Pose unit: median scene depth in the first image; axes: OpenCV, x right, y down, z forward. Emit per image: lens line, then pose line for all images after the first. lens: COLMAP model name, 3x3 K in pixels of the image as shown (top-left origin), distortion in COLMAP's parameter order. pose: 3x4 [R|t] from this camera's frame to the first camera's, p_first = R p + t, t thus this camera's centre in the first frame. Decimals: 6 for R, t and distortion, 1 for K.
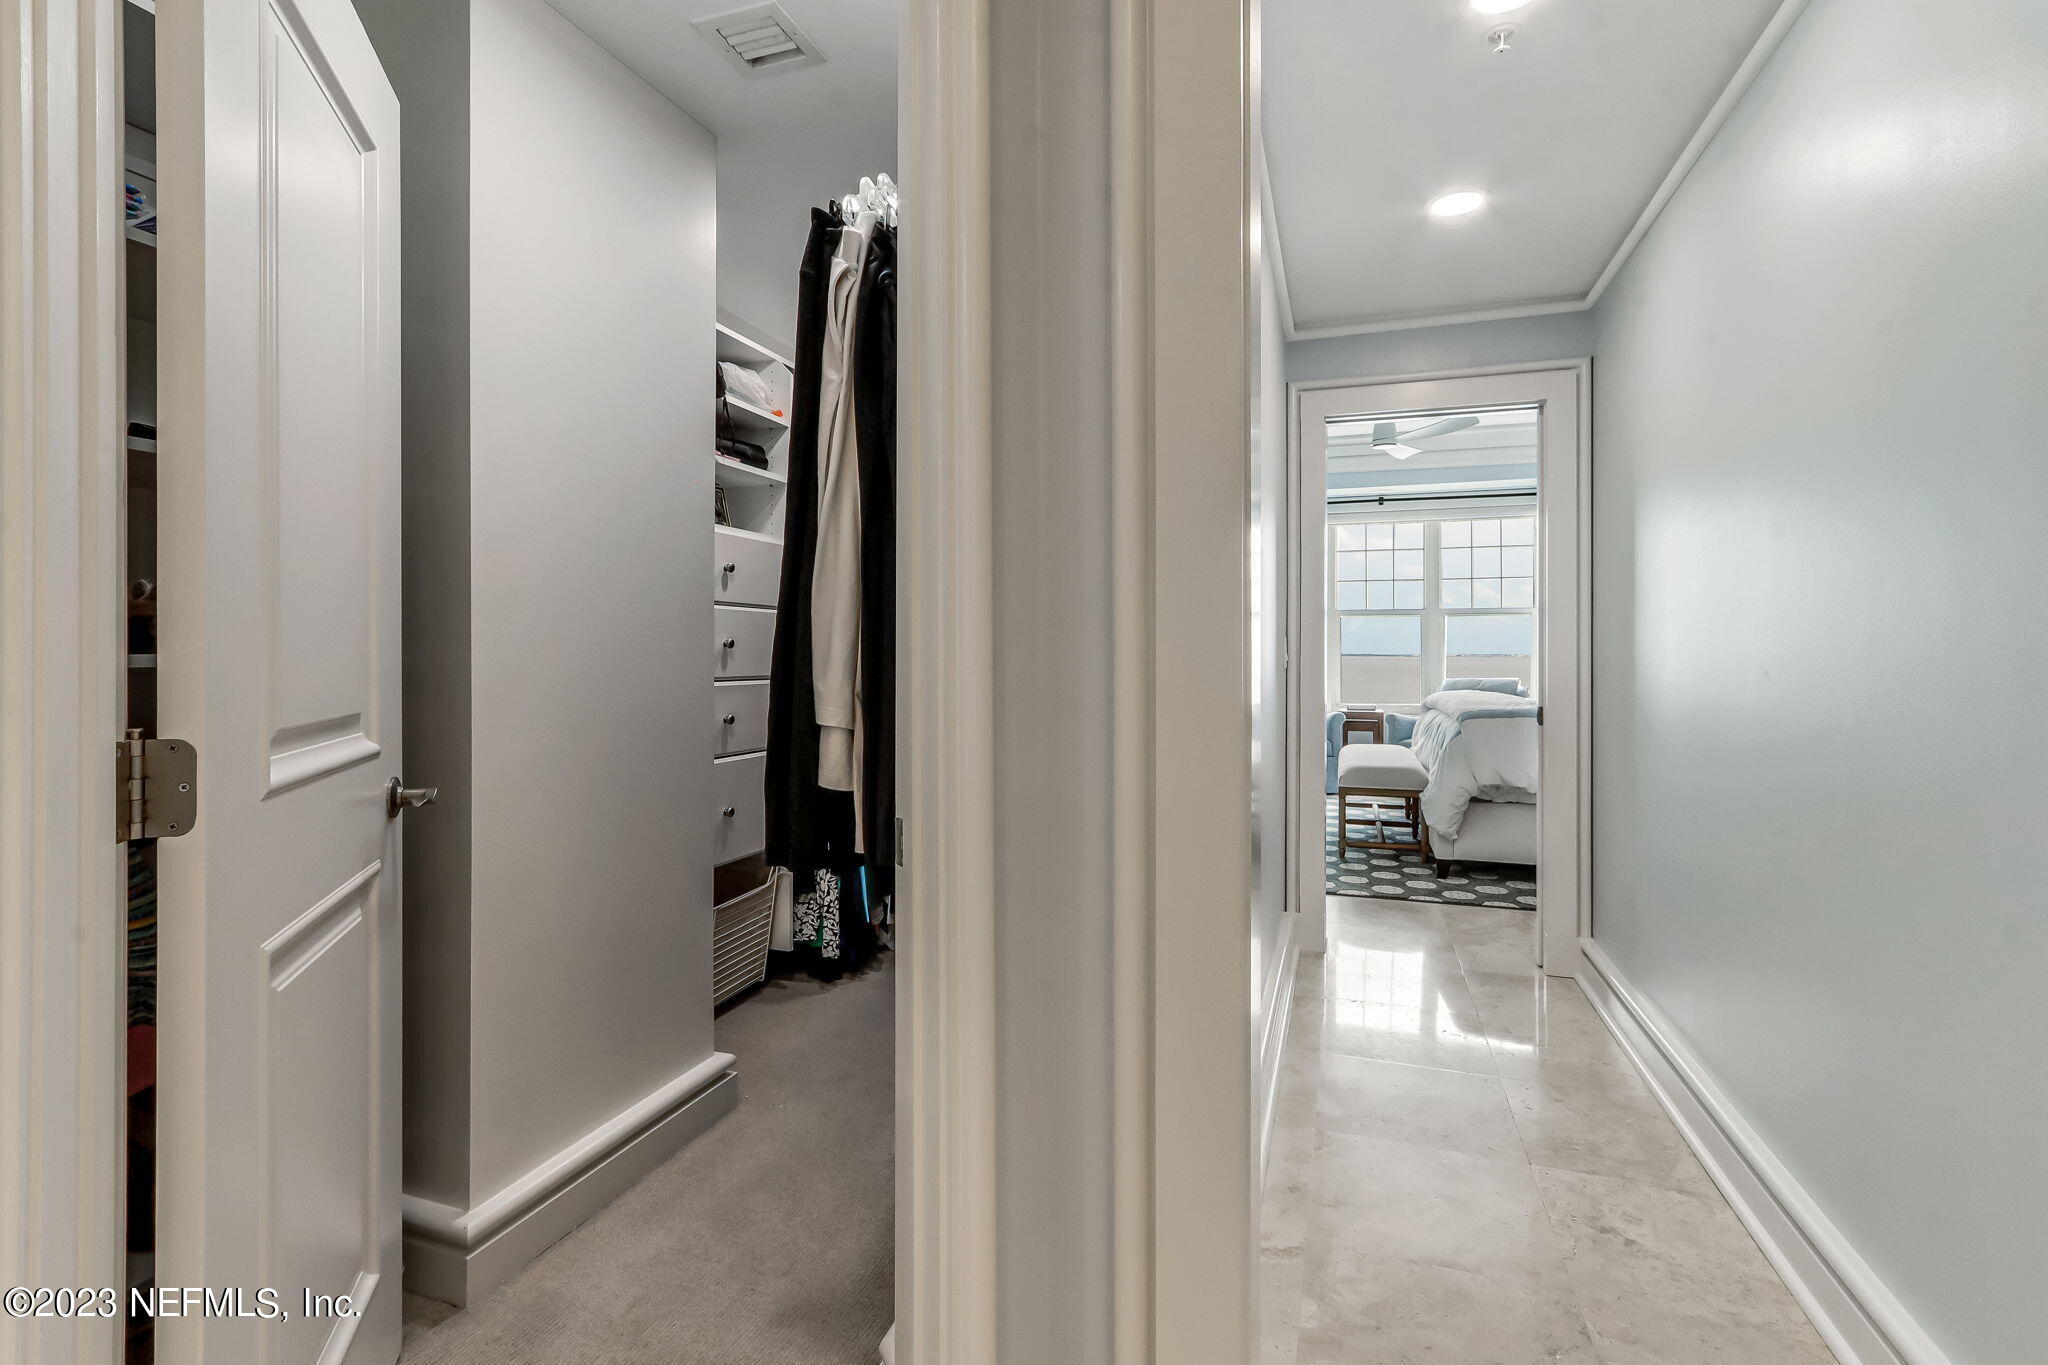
lens RADIAL K [[953.3, 0, 1008.3], [0, 953.3, 661.4], [0, 0, 1]] dist [-0.001276, 0.000392]
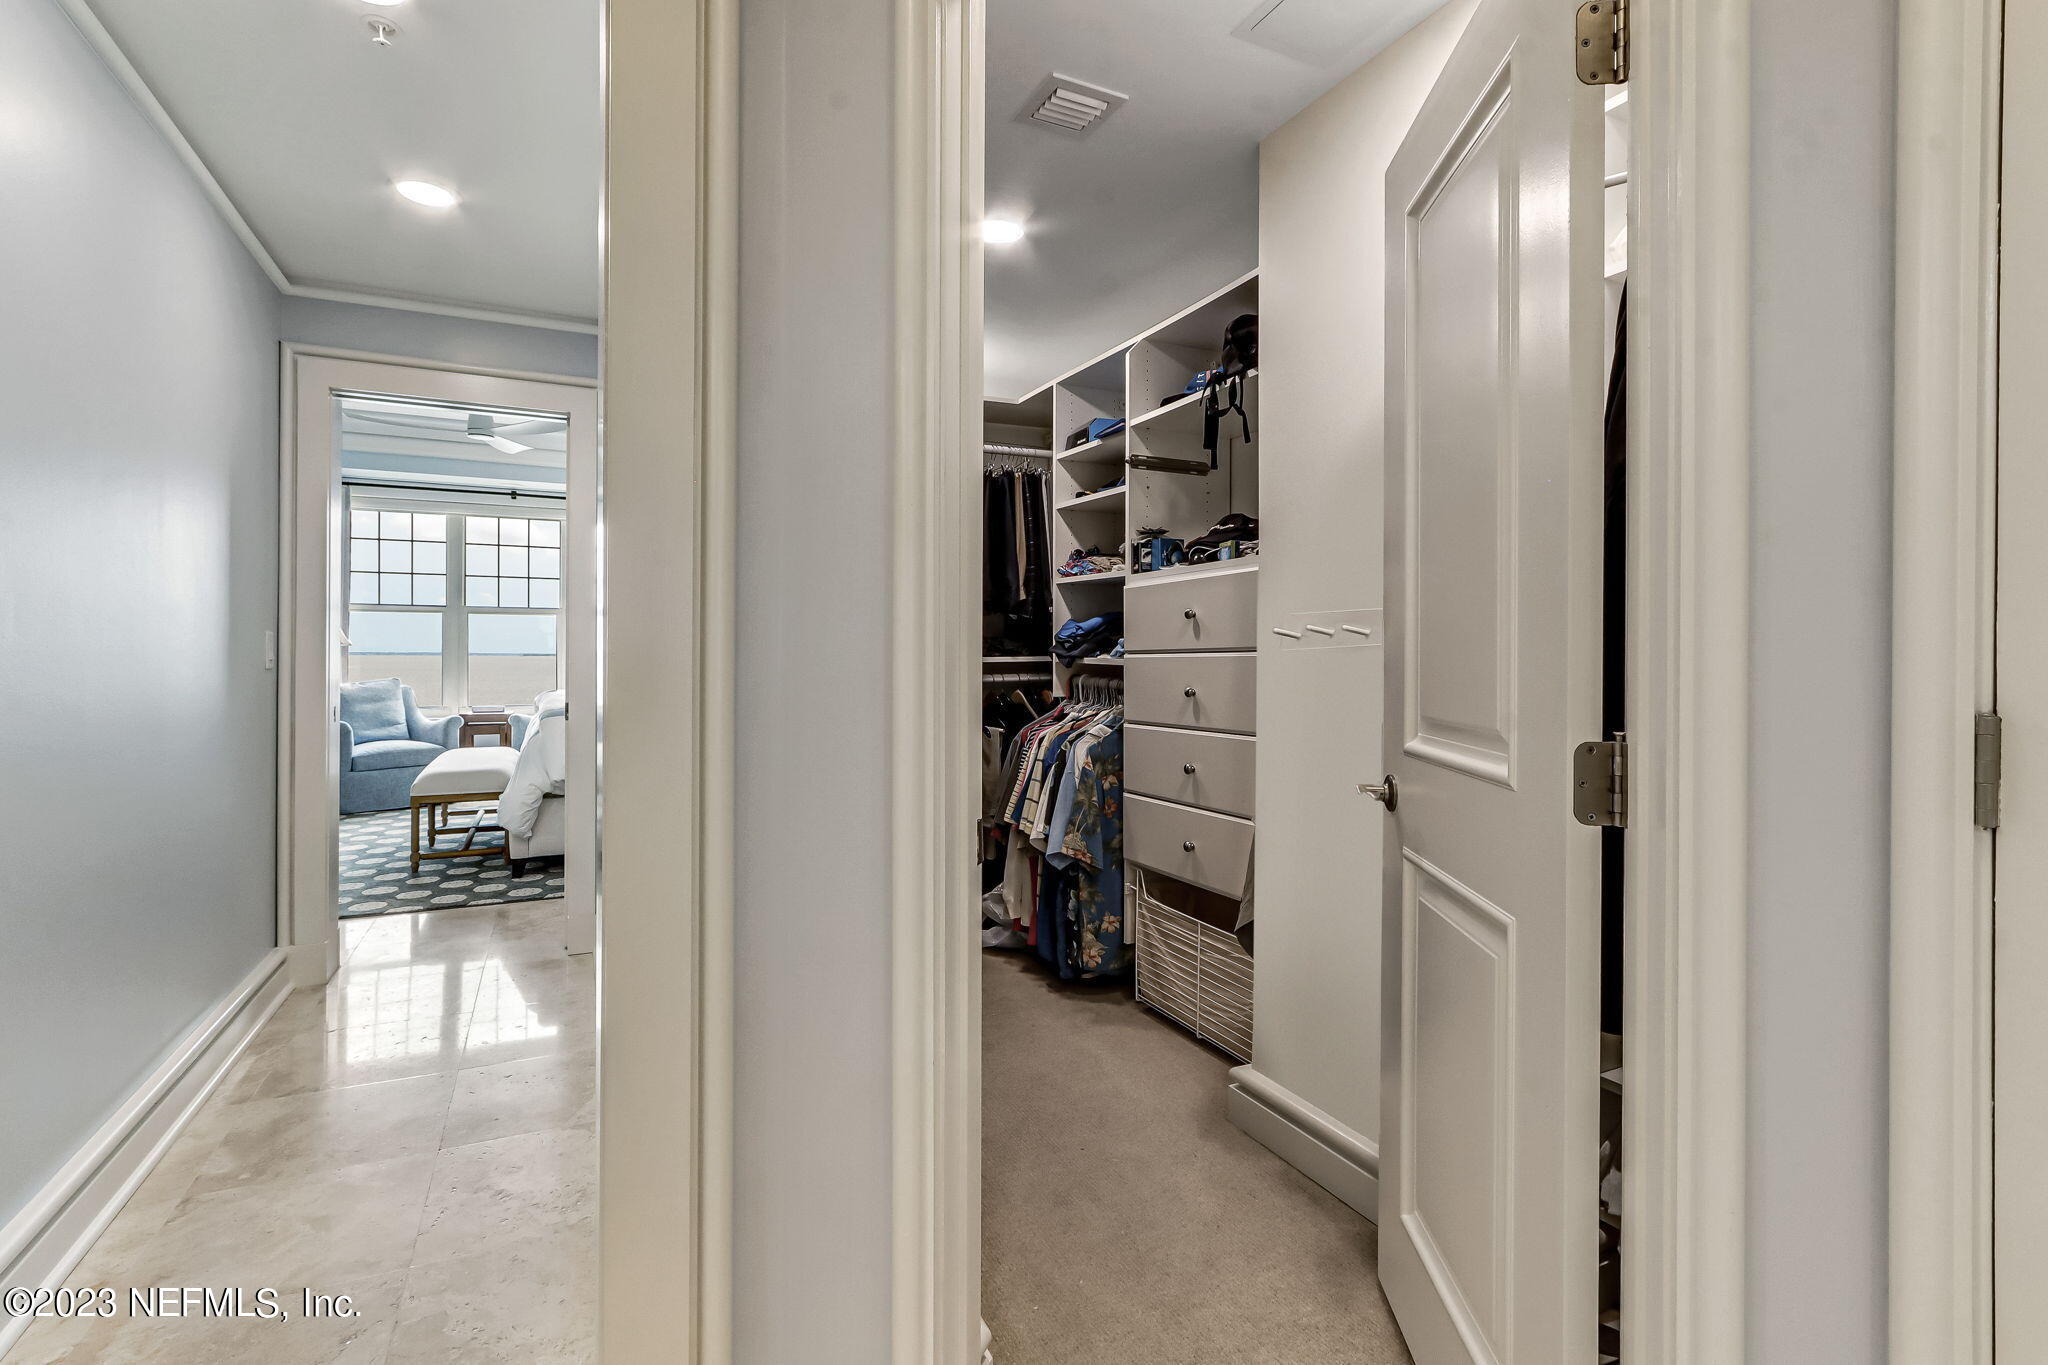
lens RADIAL K [[953.3, 0, 1008.3], [0, 953.3, 661.4], [0, 0, 1]] dist [-0.001276, 0.000392]
pose [[0.711165, -0.005406, 0.703005, 0.128259], [0.005908, 0.999981, 0.001713, 0.002997], [-0.703000, 0.002935, 0.711183, -0.074728]]
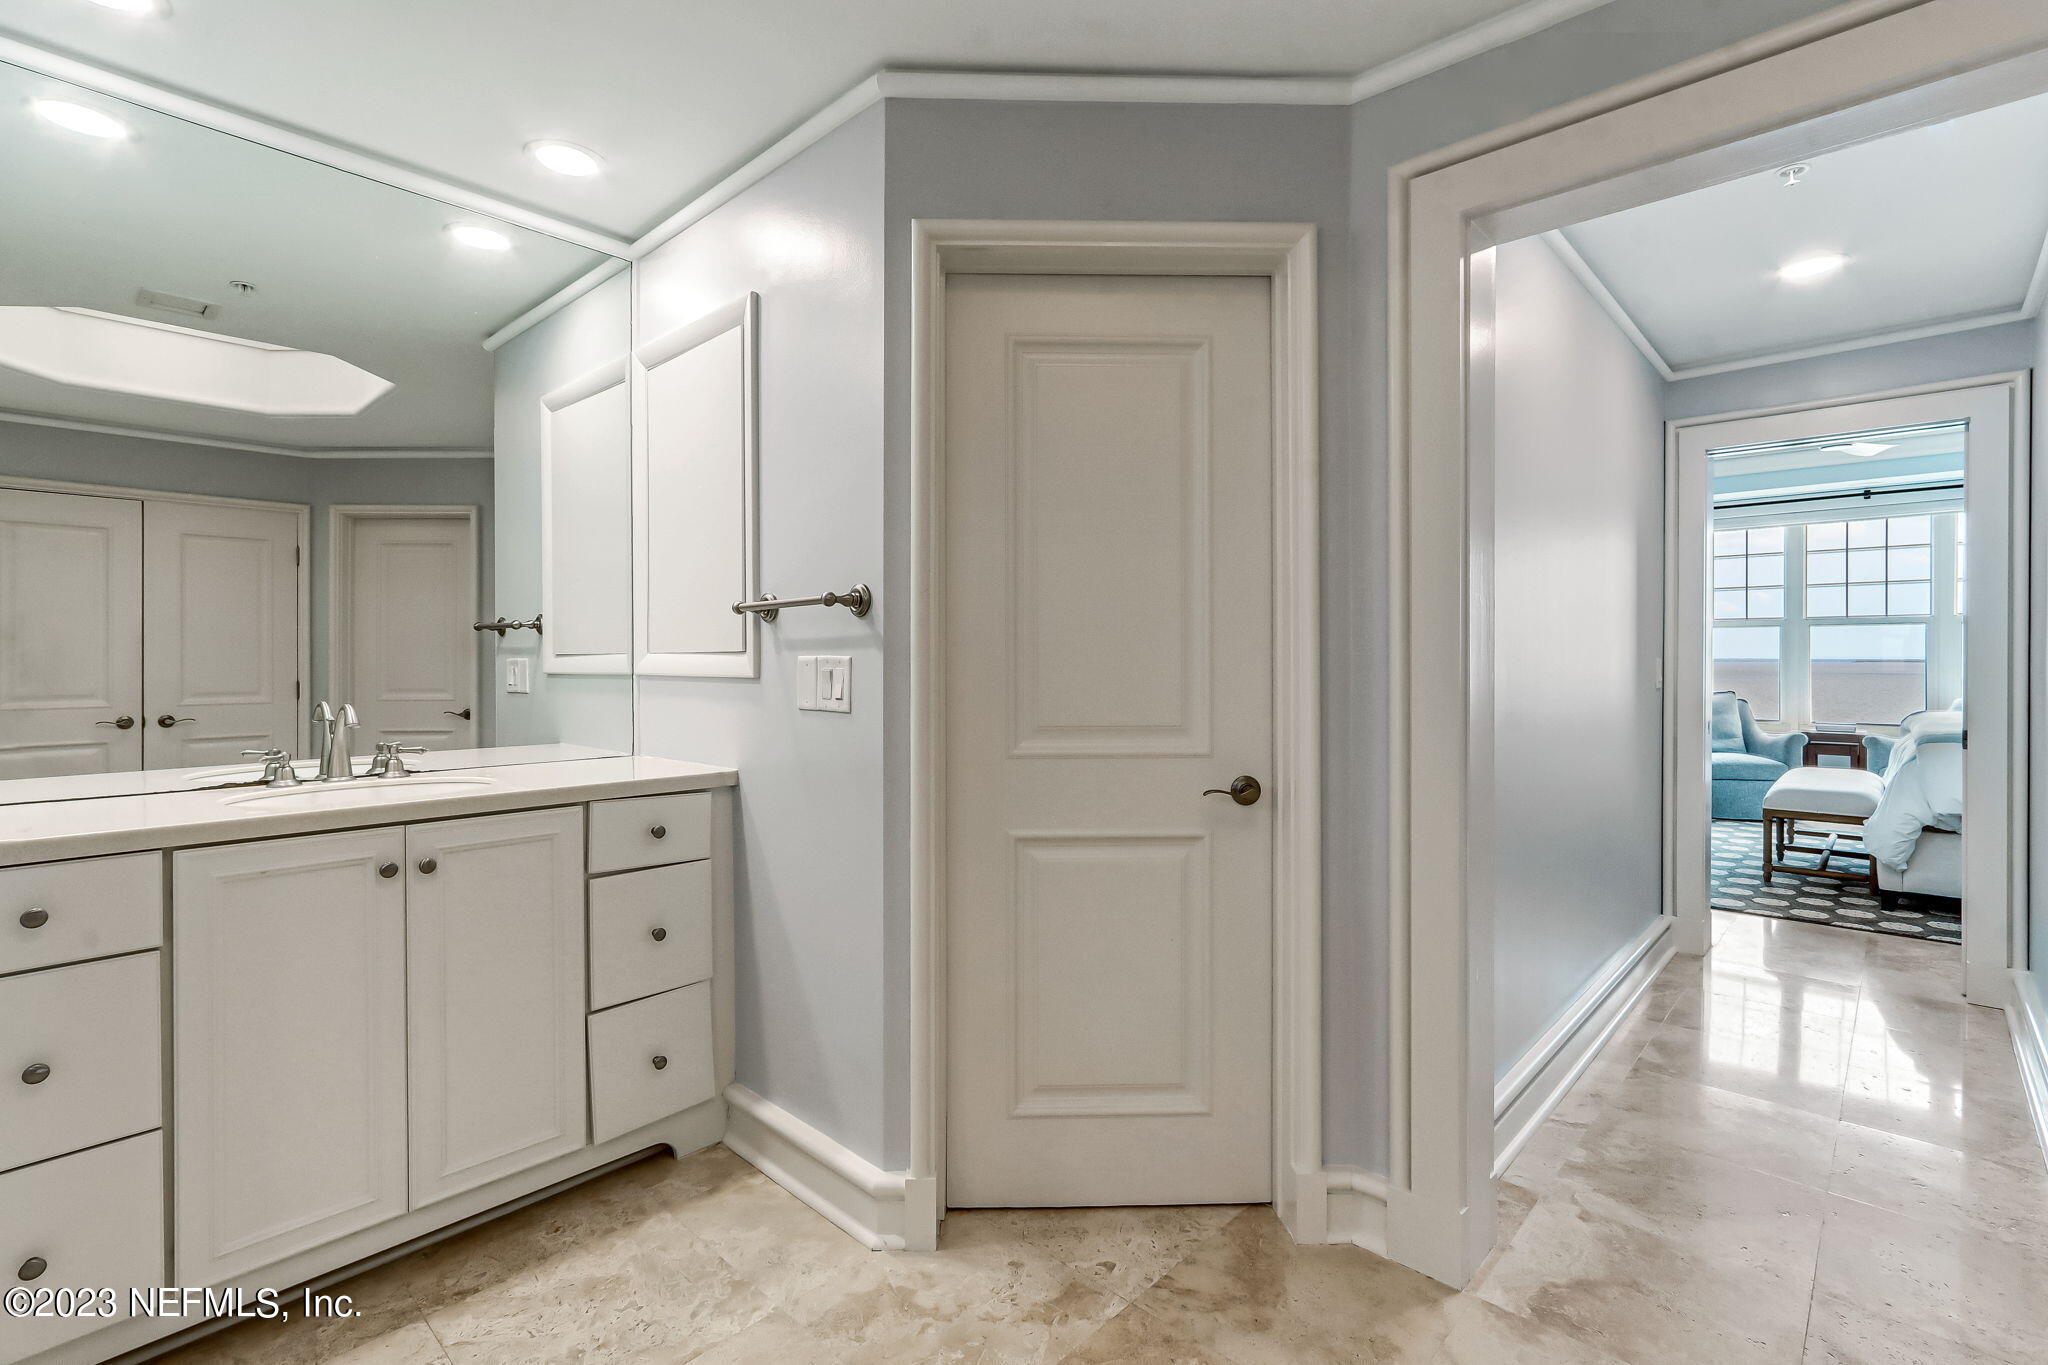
lens RADIAL K [[953.3, 0, 1008.3], [0, 953.3, 661.4], [0, 0, 1]] dist [-0.001276, 0.000392]
pose [[0.913871, -0.001767, -0.406000, 0.044754], [-0.001667, 0.999966, -0.008104, -0.010503], [0.406000, 0.008083, 0.913837, -0.231687]]
